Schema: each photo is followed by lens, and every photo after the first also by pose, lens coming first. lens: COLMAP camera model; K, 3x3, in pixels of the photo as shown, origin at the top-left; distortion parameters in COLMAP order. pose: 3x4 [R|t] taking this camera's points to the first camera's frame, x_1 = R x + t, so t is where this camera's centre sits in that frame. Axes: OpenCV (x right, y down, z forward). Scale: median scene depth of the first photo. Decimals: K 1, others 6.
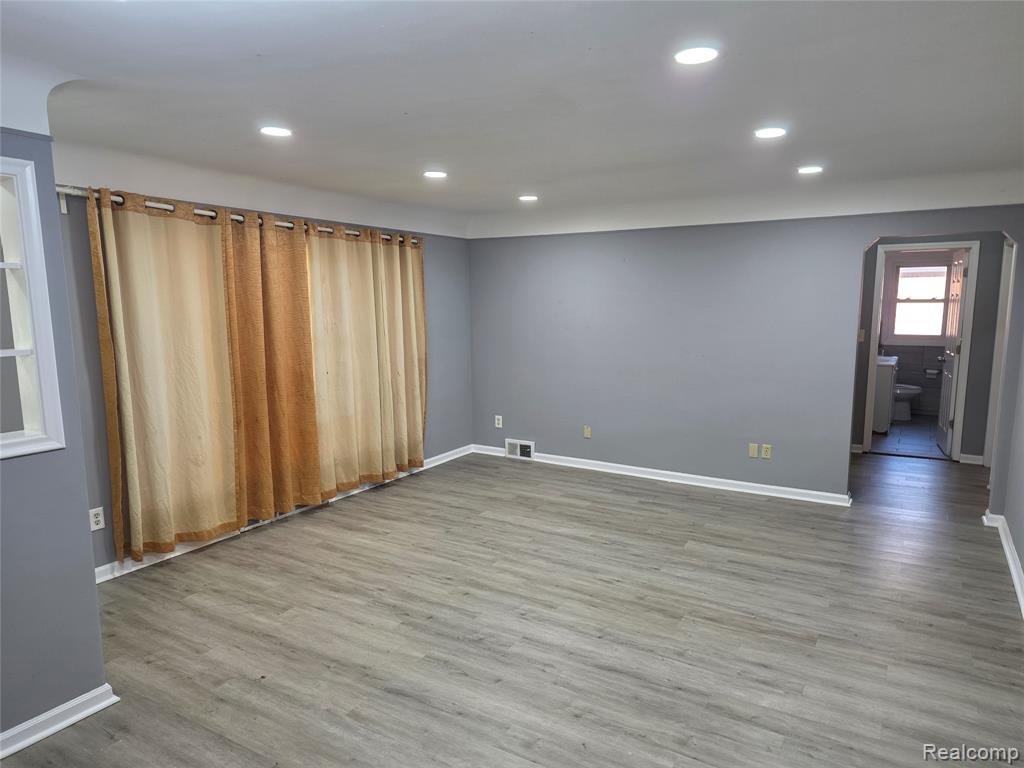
lens RADIAL K [[678.3, 0, 512.0], [0, 678.3, 384.0], [0, 0, 1]] dist [0.106437, -0.114142]
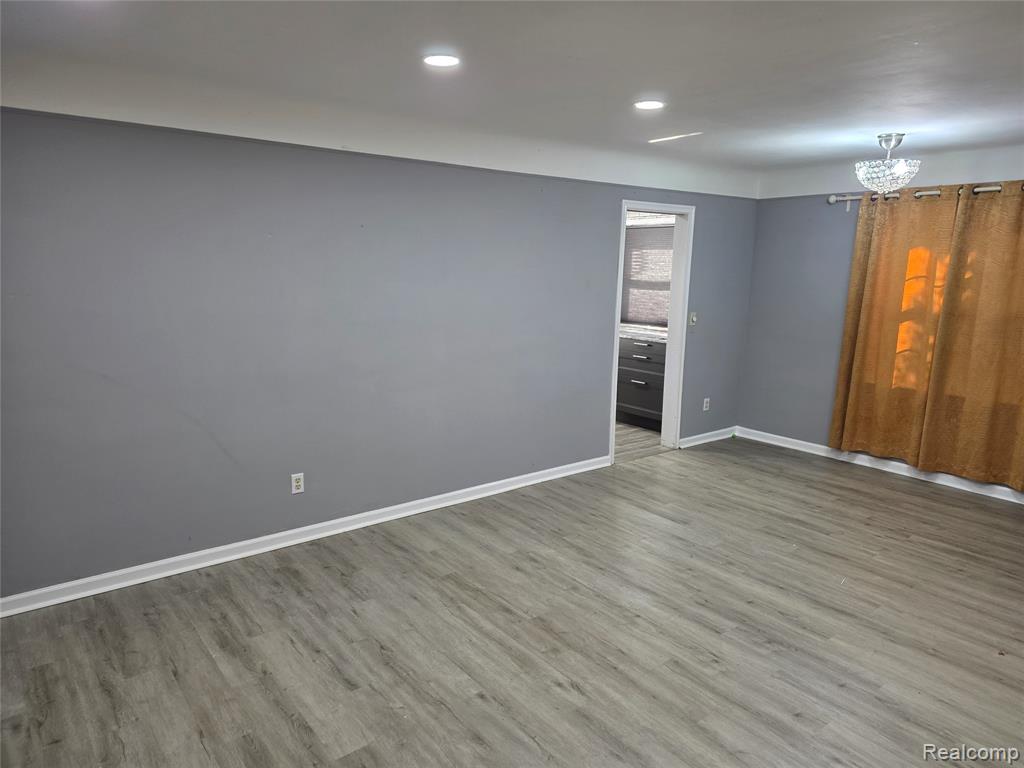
lens RADIAL K [[678.3, 0, 512.0], [0, 678.3, 384.0], [0, 0, 1]] dist [0.106437, -0.114142]
pose [[-0.934087, -0.076921, 0.348662, -0.014578], [0.031721, 0.954778, 0.295623, -0.174555], [-0.355635, 0.287198, -0.889405, 1.330100]]
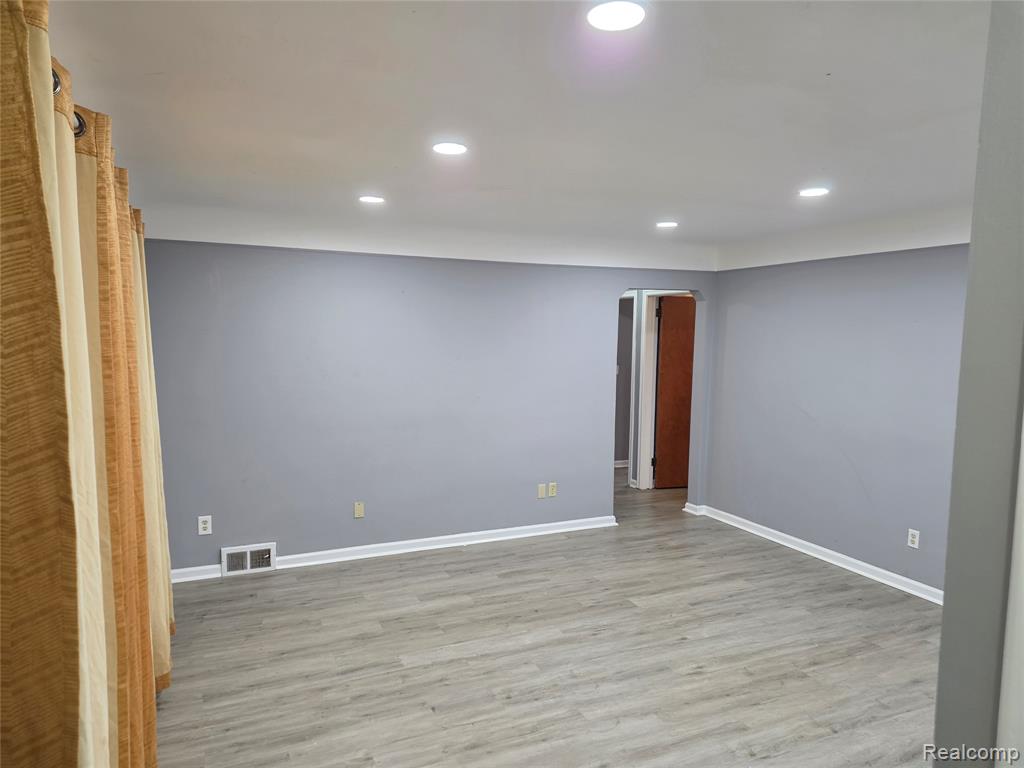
lens RADIAL K [[678.3, 0, 512.0], [0, 678.3, 384.0], [0, 0, 1]] dist [0.106437, -0.114142]
pose [[0.572152, -0.058688, 0.818045, -0.582184], [0.093771, 0.995577, 0.005839, -0.083239], [-0.814769, 0.073368, 0.575125, 0.573775]]
